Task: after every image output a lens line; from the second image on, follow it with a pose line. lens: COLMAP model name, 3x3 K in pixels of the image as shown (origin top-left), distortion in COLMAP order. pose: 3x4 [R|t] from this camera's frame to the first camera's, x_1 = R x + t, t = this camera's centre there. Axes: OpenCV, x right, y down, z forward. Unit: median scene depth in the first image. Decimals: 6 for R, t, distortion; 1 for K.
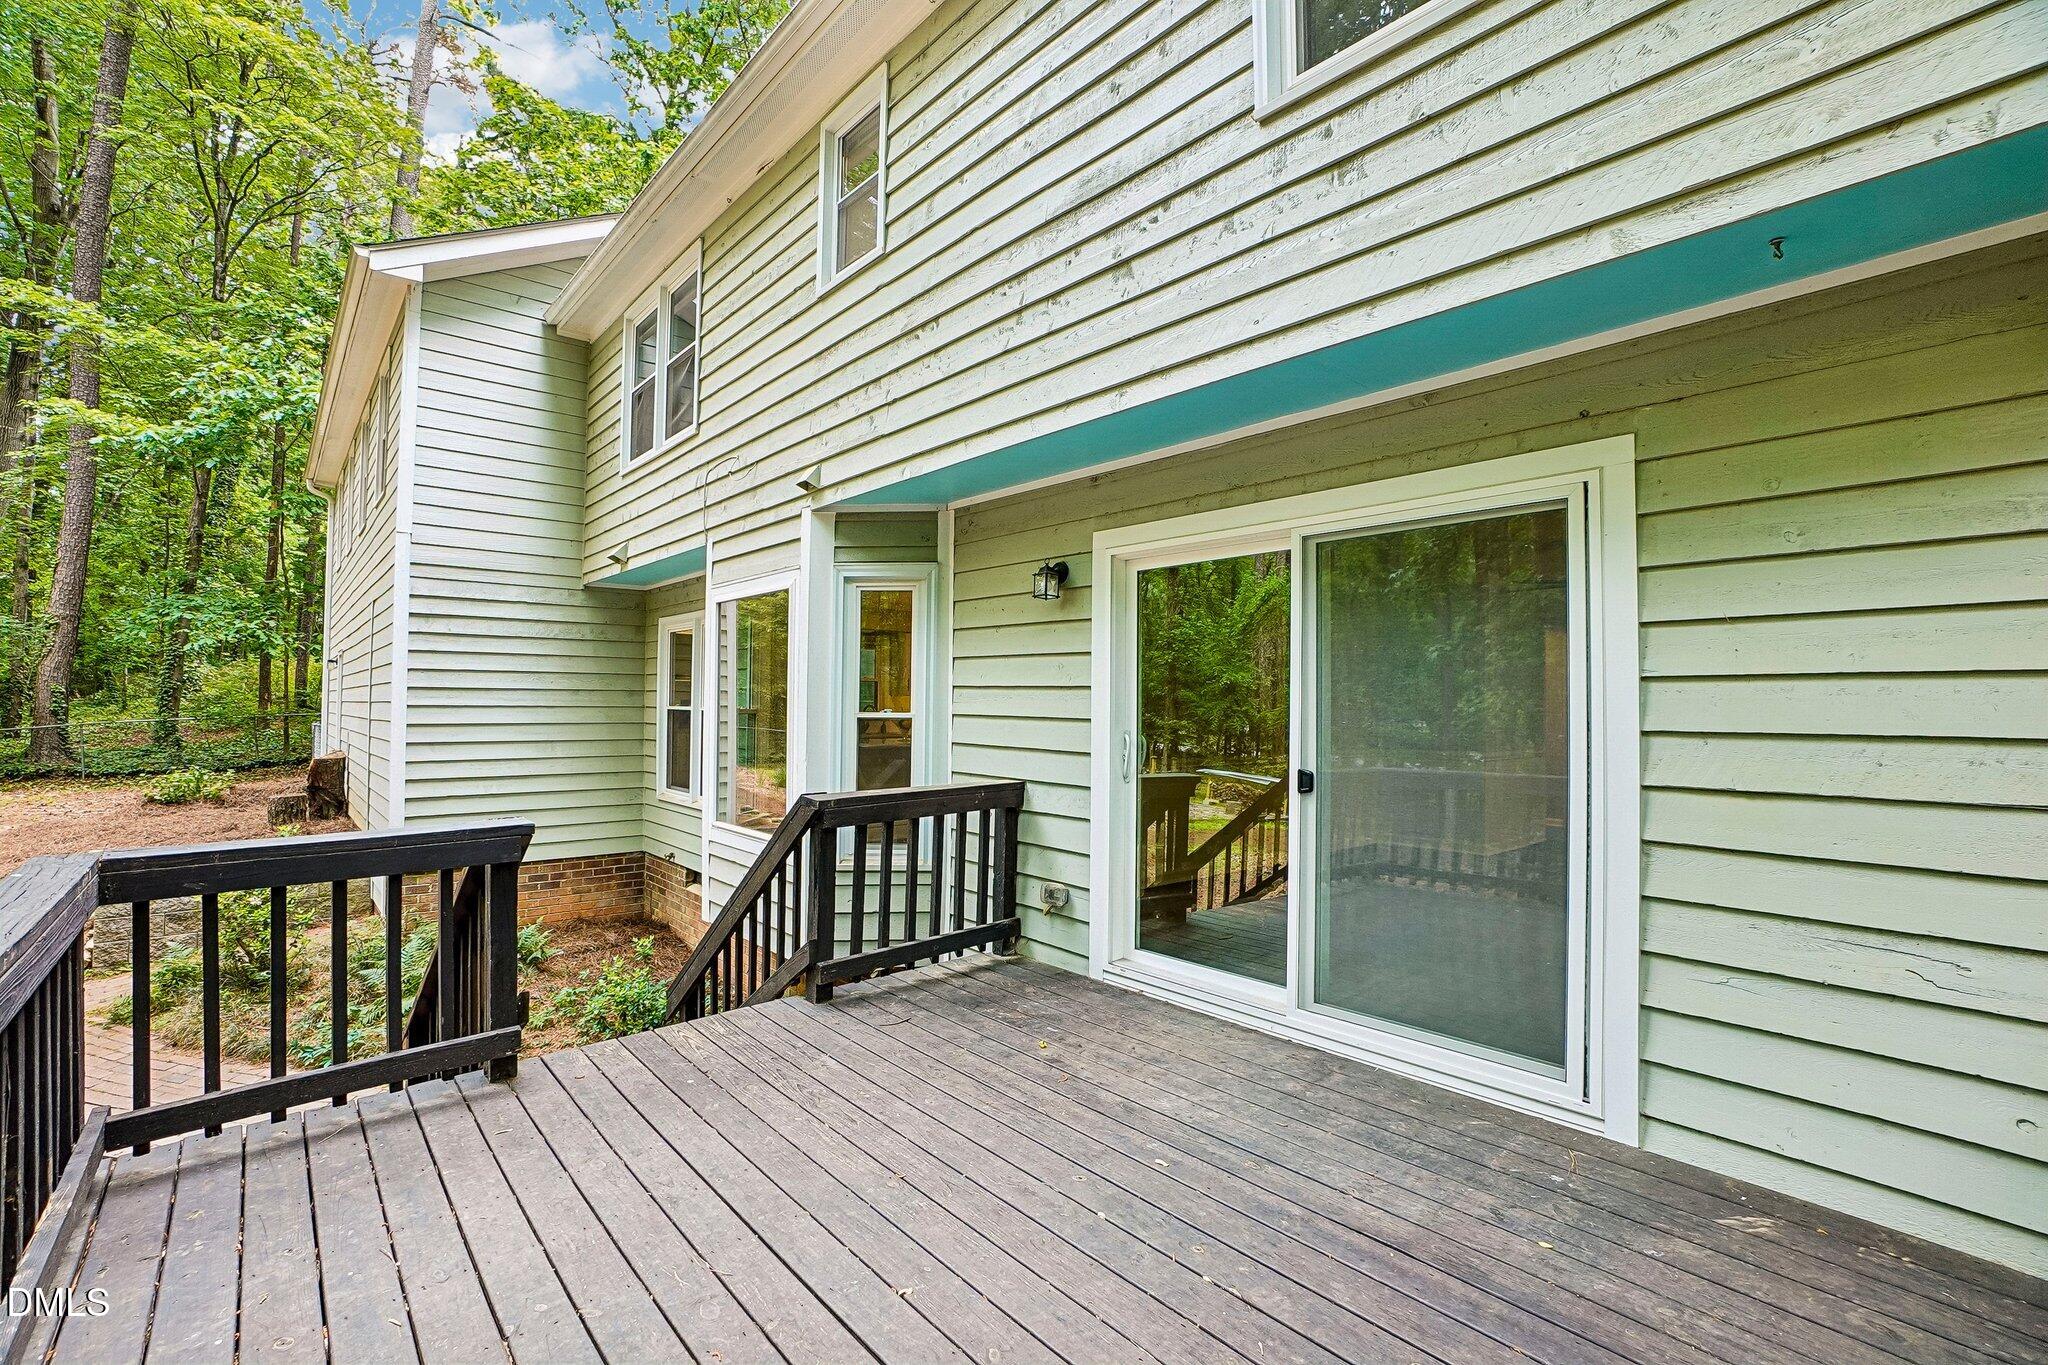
lens RADIAL K [[908.3, 0, 1010.4], [0, 908.3, 679.5], [0, 0, 1]] dist [-0.063904, 0.024144]
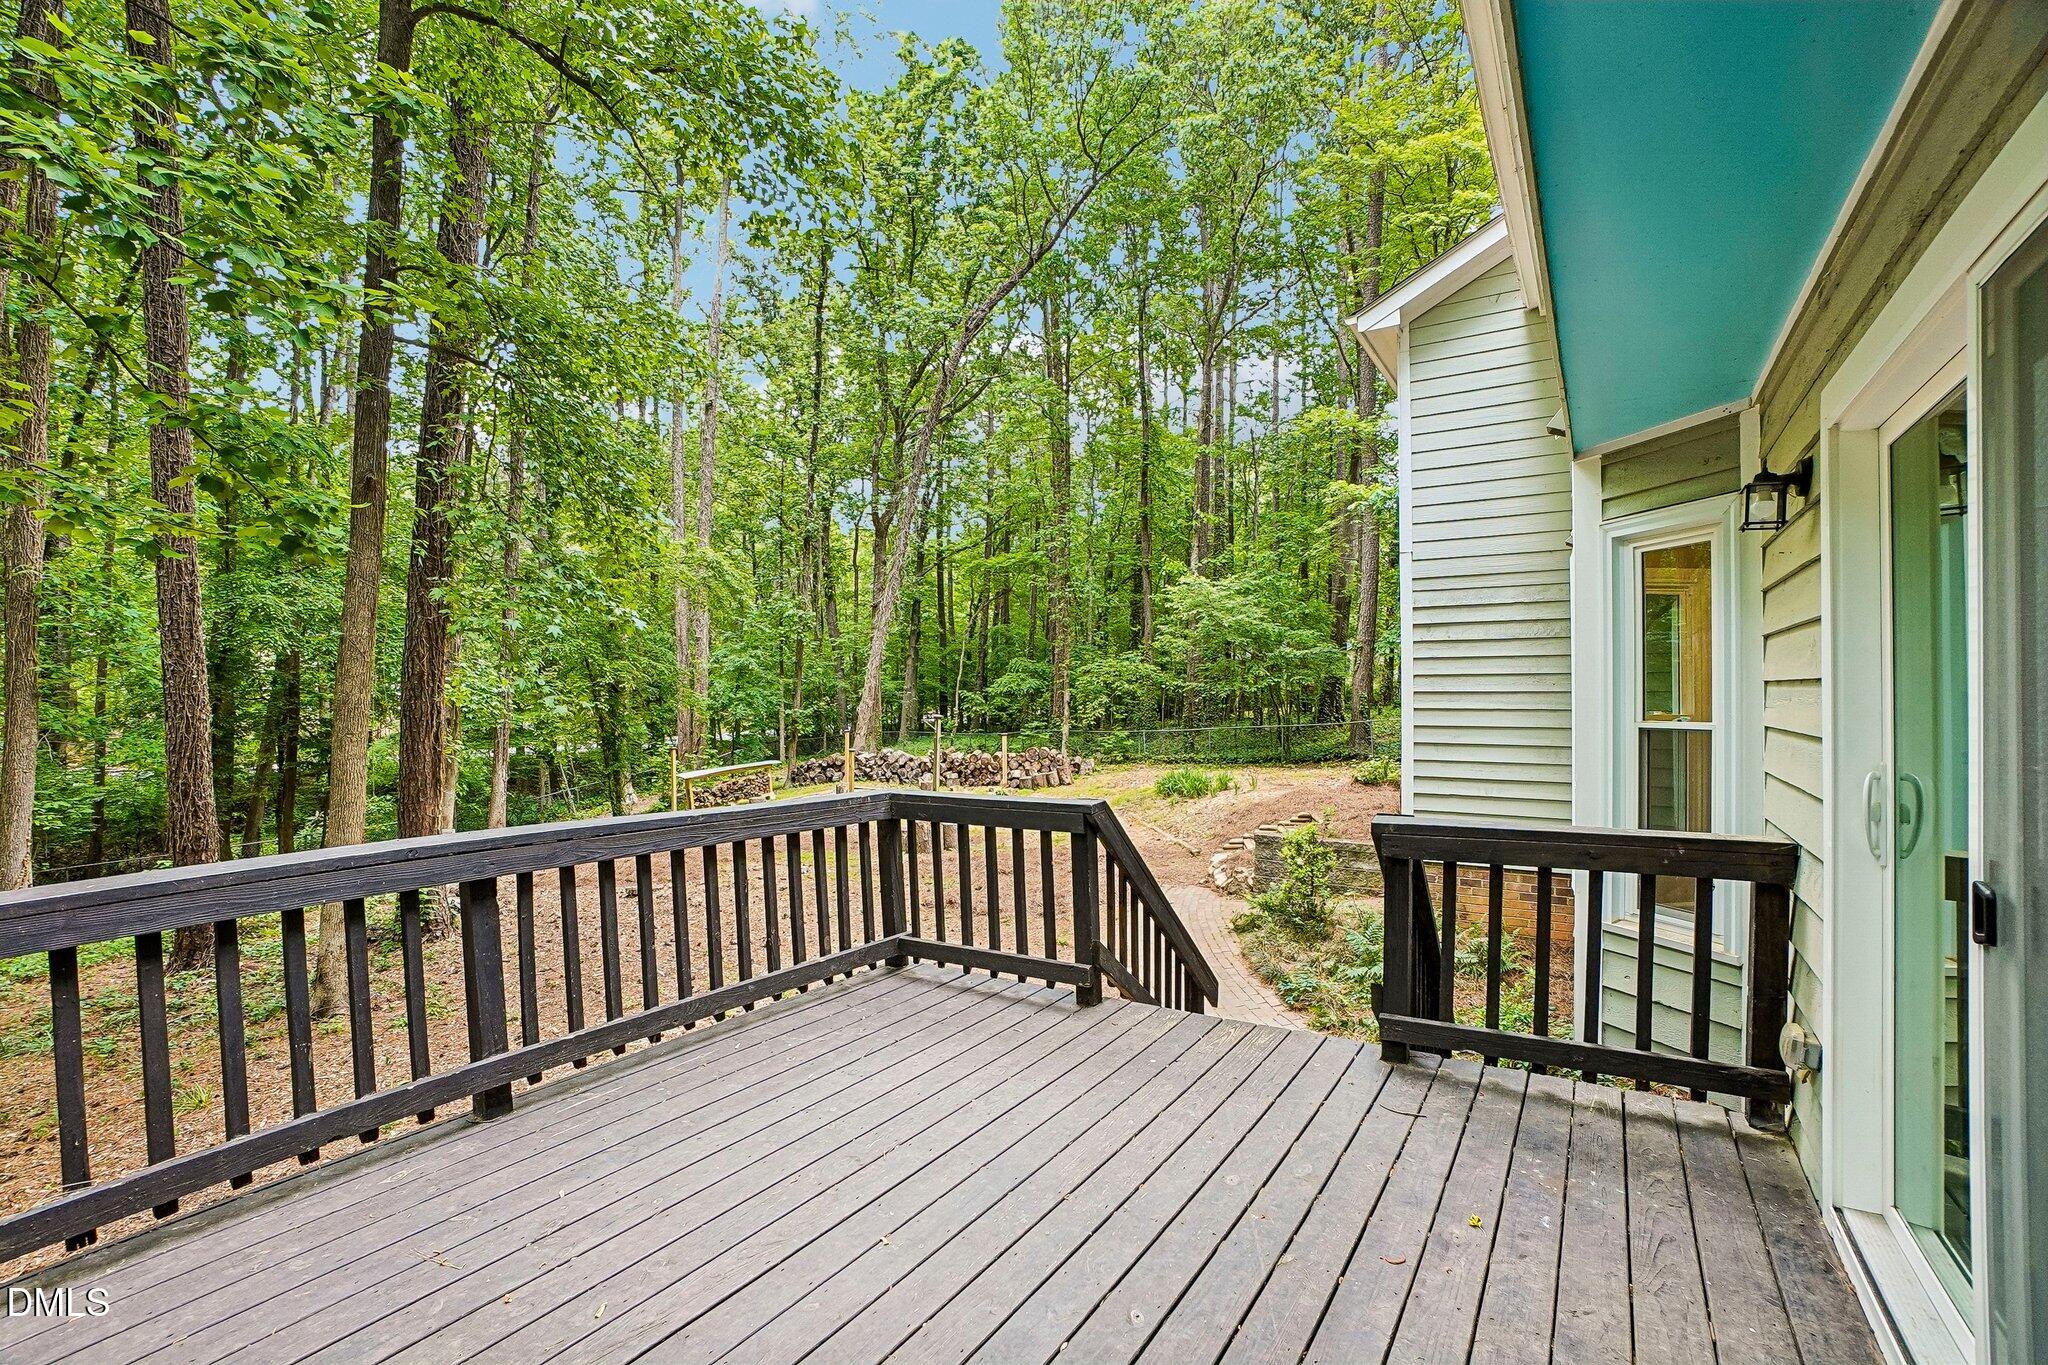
lens RADIAL K [[908.3, 0, 1010.4], [0, 908.3, 679.5], [0, 0, 1]] dist [-0.063904, 0.024144]
pose [[0.266755, -0.024726, -0.963447, 0.165148], [0.022614, 0.999556, -0.019391, 0.002224], [0.963499, -0.016614, 0.267196, 0.141046]]
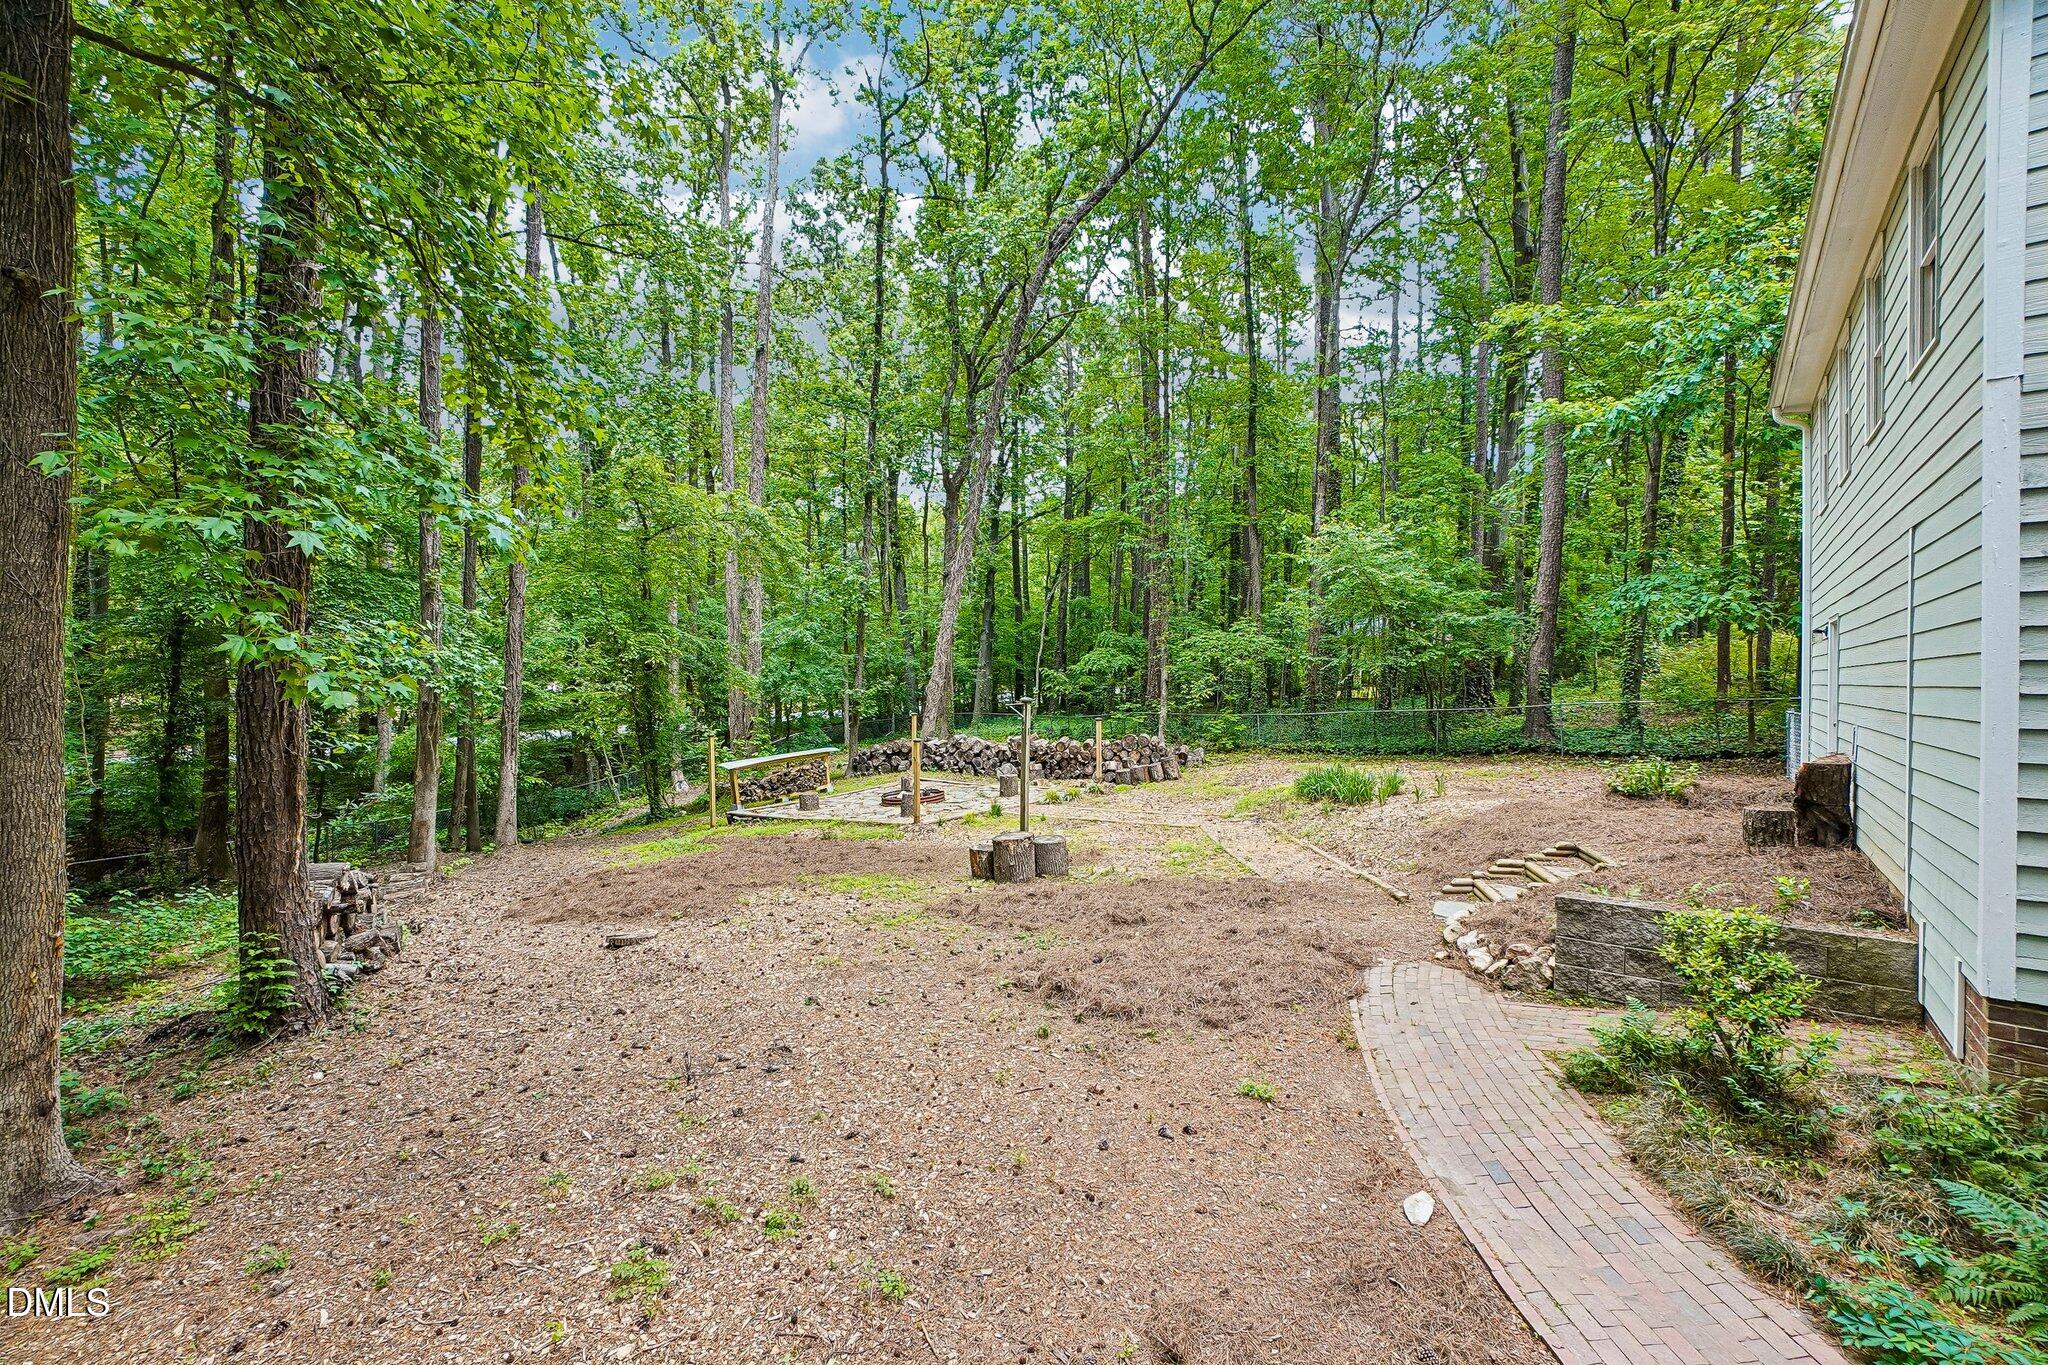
lens RADIAL K [[908.3, 0, 1010.4], [0, 908.3, 679.5], [0, 0, 1]] dist [-0.063904, 0.024144]
pose [[0.190007, -0.002203, -0.981780, -0.175771], [0.023639, 0.999718, 0.002332, 0.002709], [0.981498, -0.023651, 0.190005, 0.186370]]
